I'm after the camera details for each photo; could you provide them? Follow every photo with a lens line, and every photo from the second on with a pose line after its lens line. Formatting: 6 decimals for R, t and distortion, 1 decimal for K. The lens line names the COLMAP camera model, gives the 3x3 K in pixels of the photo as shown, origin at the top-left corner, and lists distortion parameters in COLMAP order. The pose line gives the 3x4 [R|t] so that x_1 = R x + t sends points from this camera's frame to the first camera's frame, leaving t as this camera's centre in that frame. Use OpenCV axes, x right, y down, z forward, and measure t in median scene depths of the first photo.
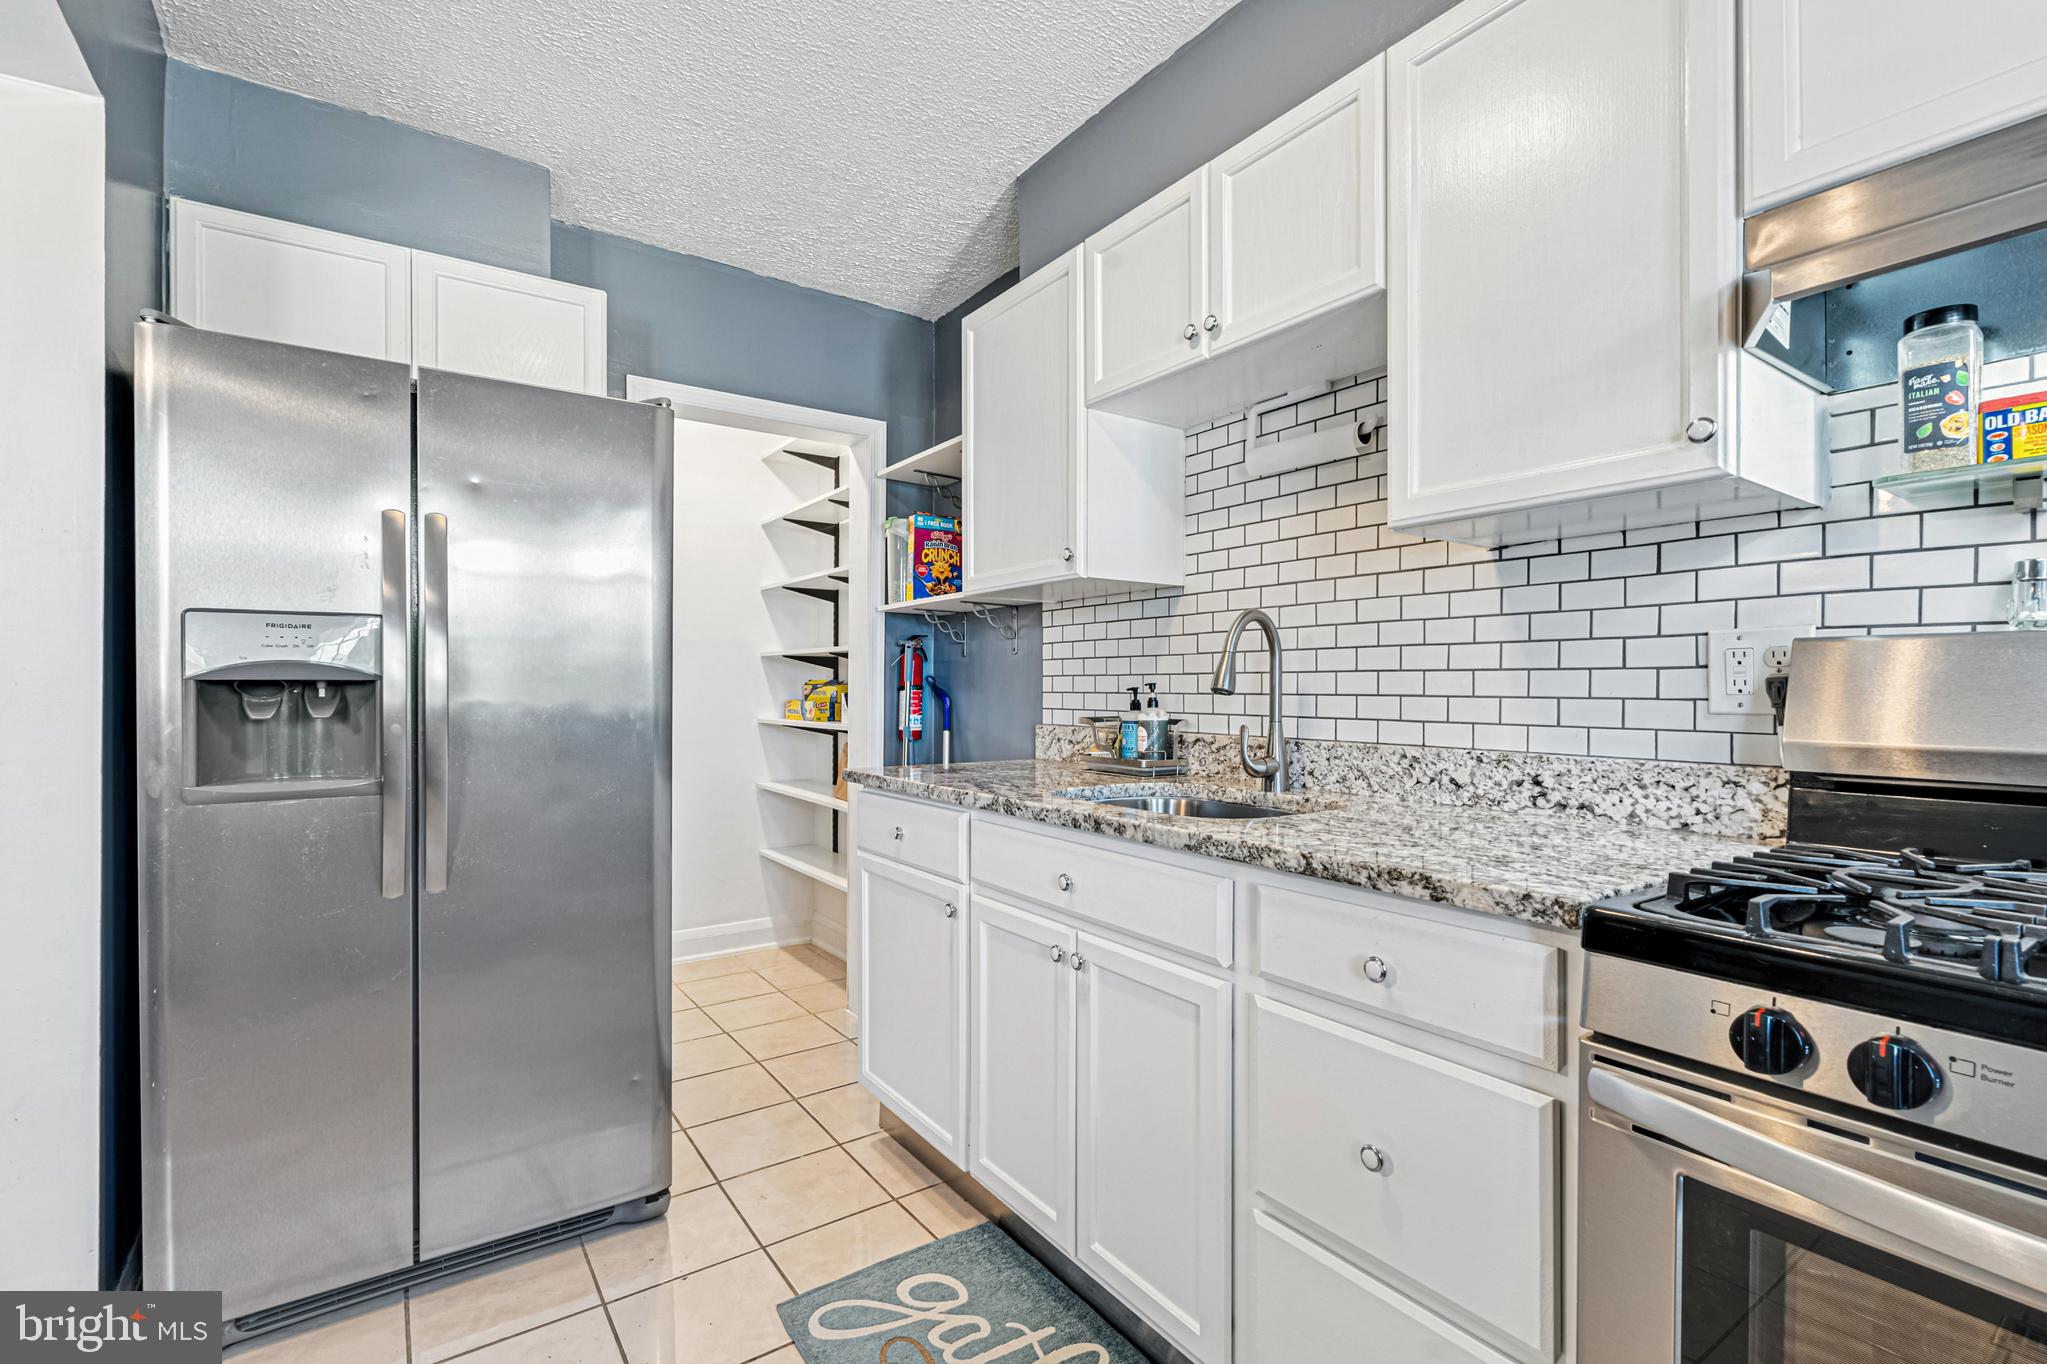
lens RADIAL K [[933.1, 0, 1011.5], [0, 933.1, 691.1], [0, 0, 1]] dist [-0.001198, 0.001438]
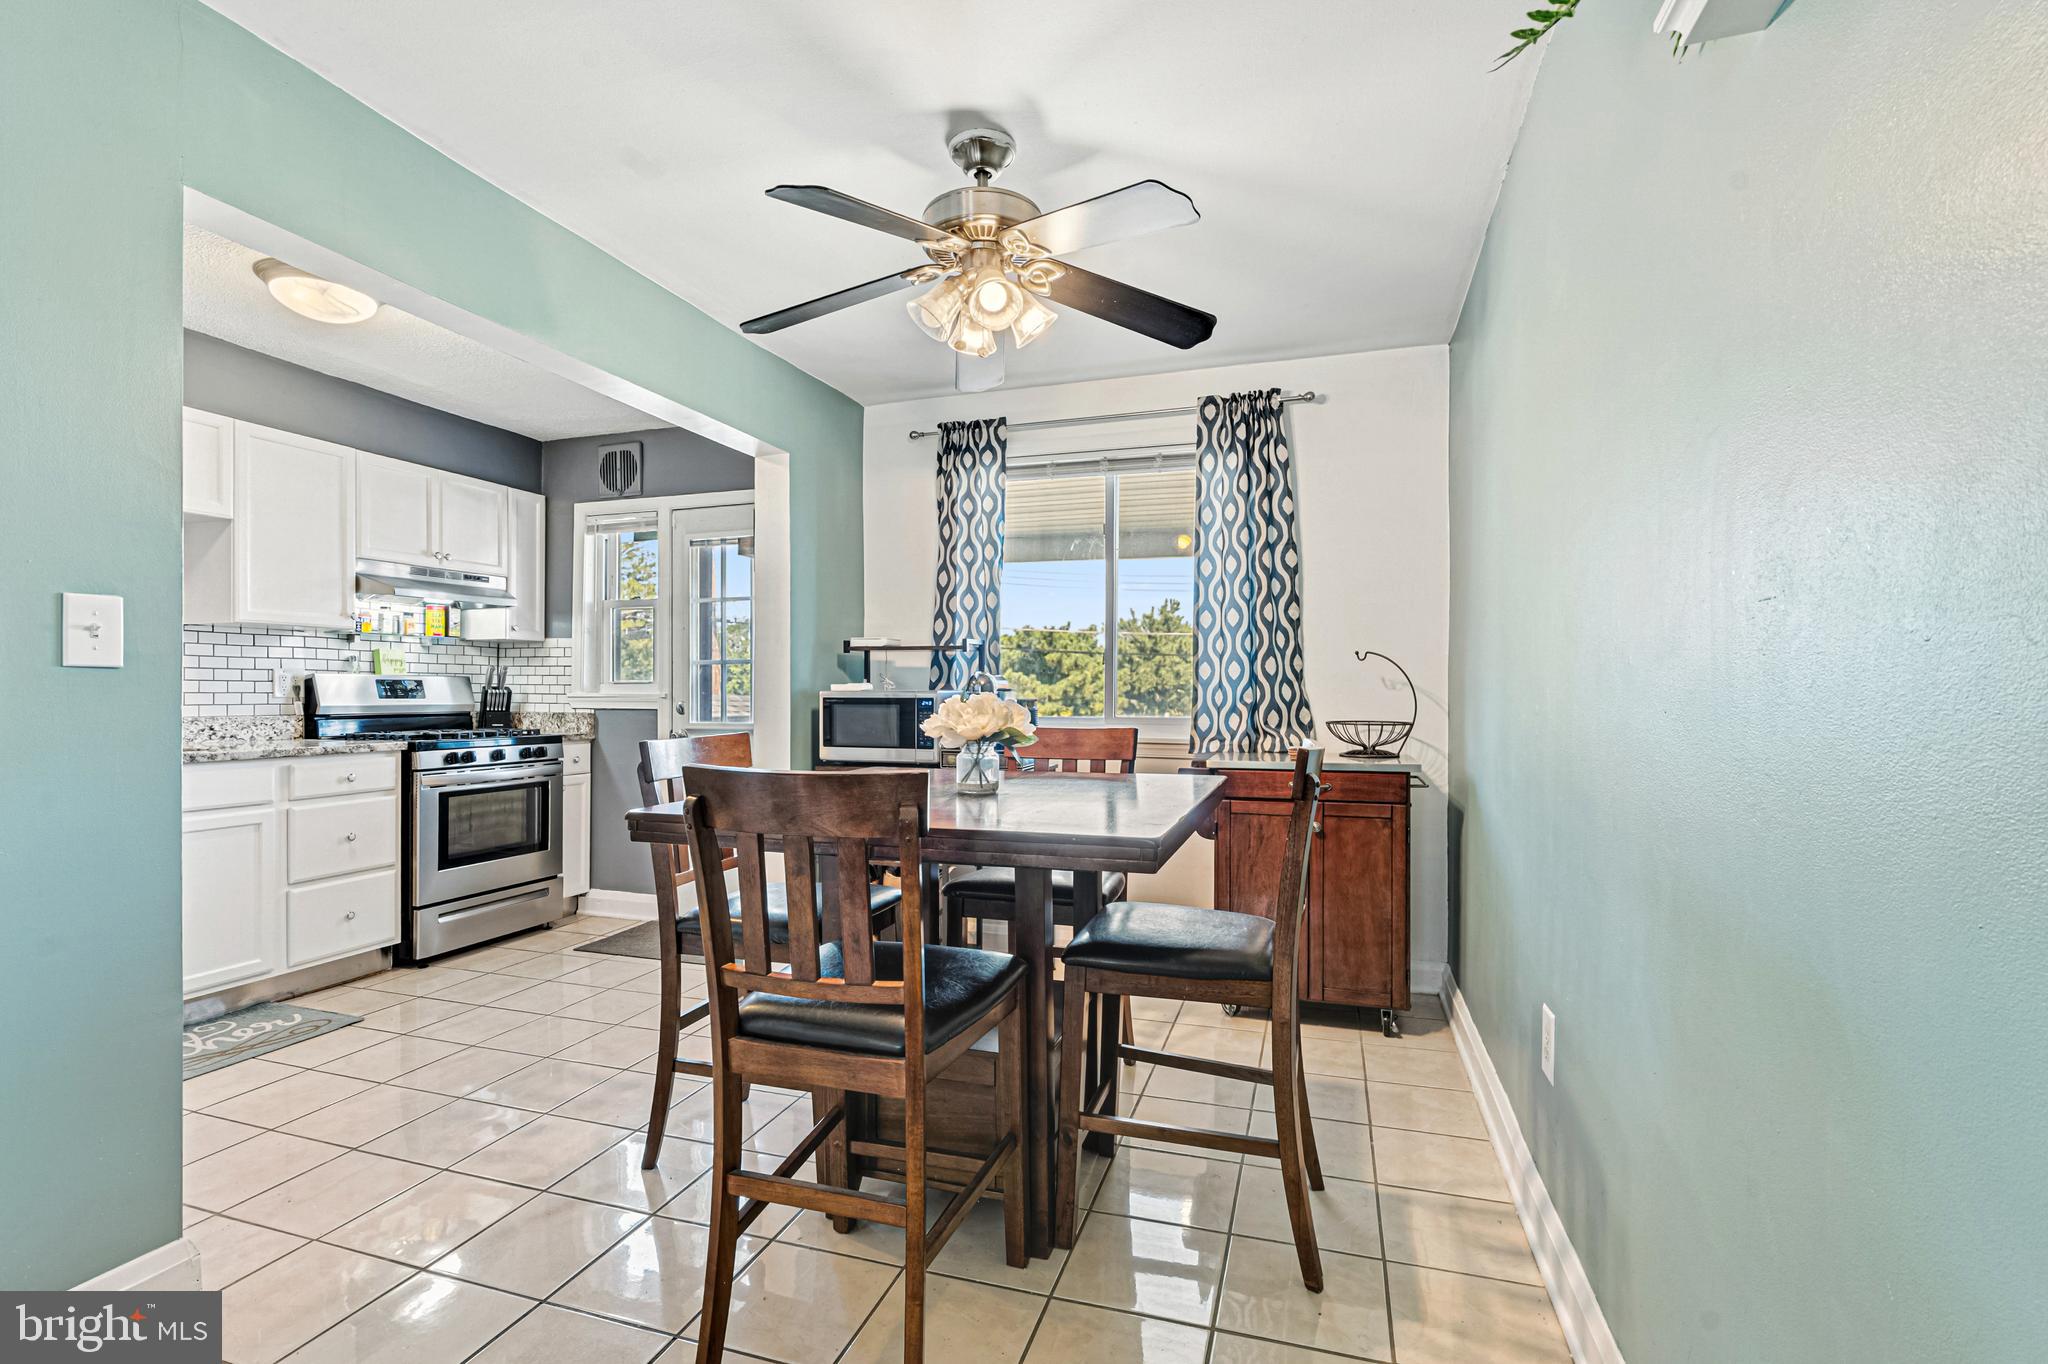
lens RADIAL K [[933.6, 0, 1008.4], [0, 933.6, 694.8], [0, 0, 1]] dist [-0.001198, 0.001438]
pose [[-0.586180, -0.006802, 0.810153, -2.311546], [-0.002080, 0.999974, 0.006890, -0.007343], [-0.810178, 0.002354, -0.586179, 0.693100]]
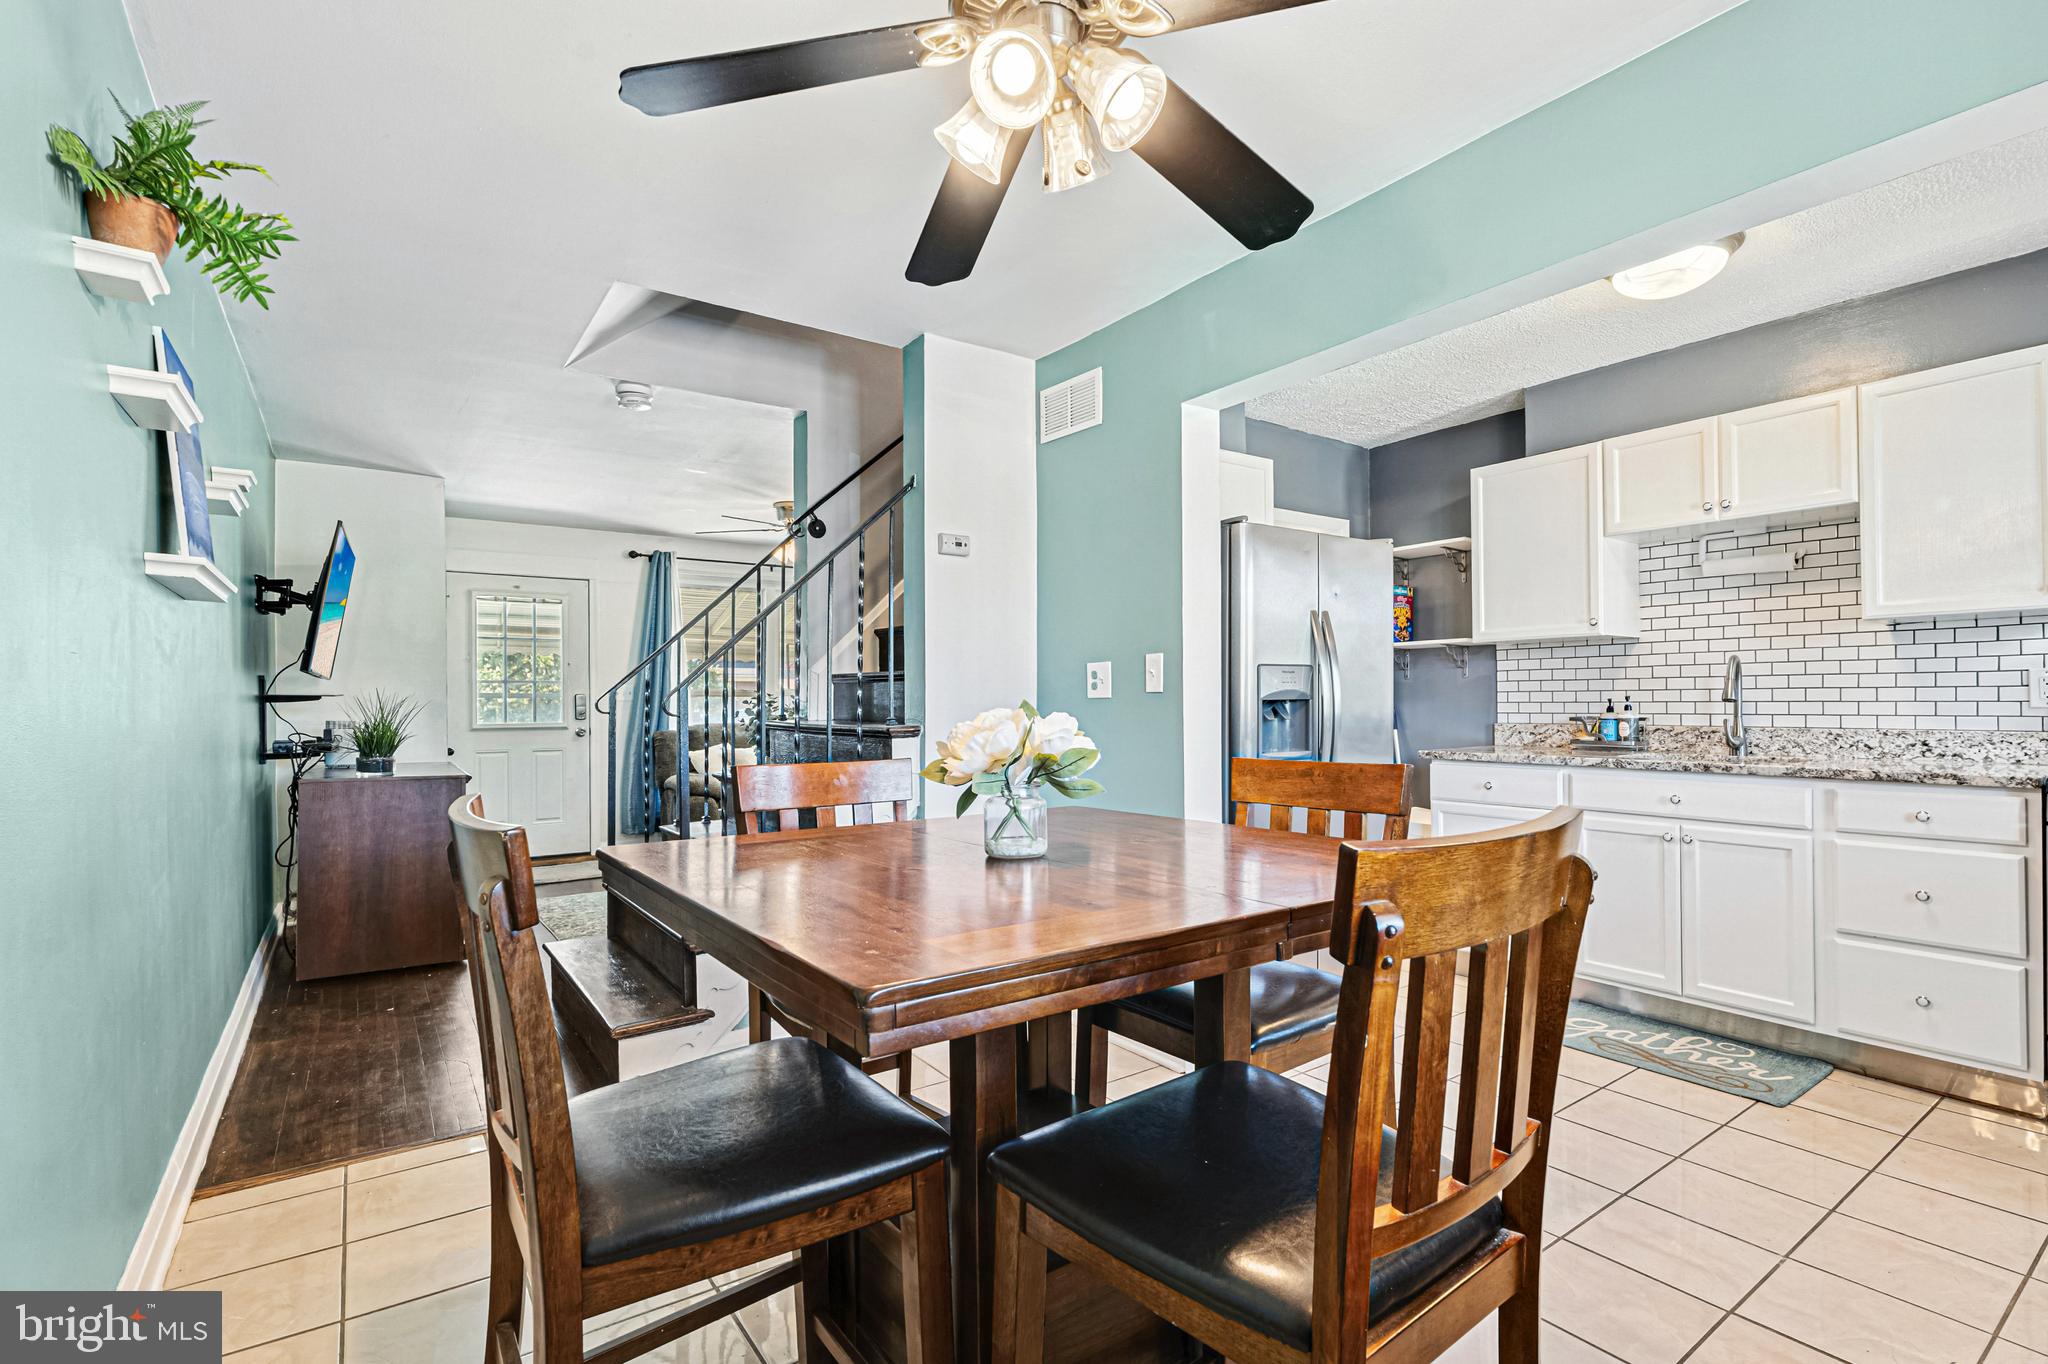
lens RADIAL K [[933.6, 0, 1026.9], [0, 933.6, 702.1], [0, 0, 1]] dist [-0.001198, 0.001438]
pose [[0.999872, -0.011668, 0.010944, -1.258553], [0.011682, 0.999931, -0.001219, -0.010811], [-0.010929, 0.001346, 0.999939, -0.887699]]
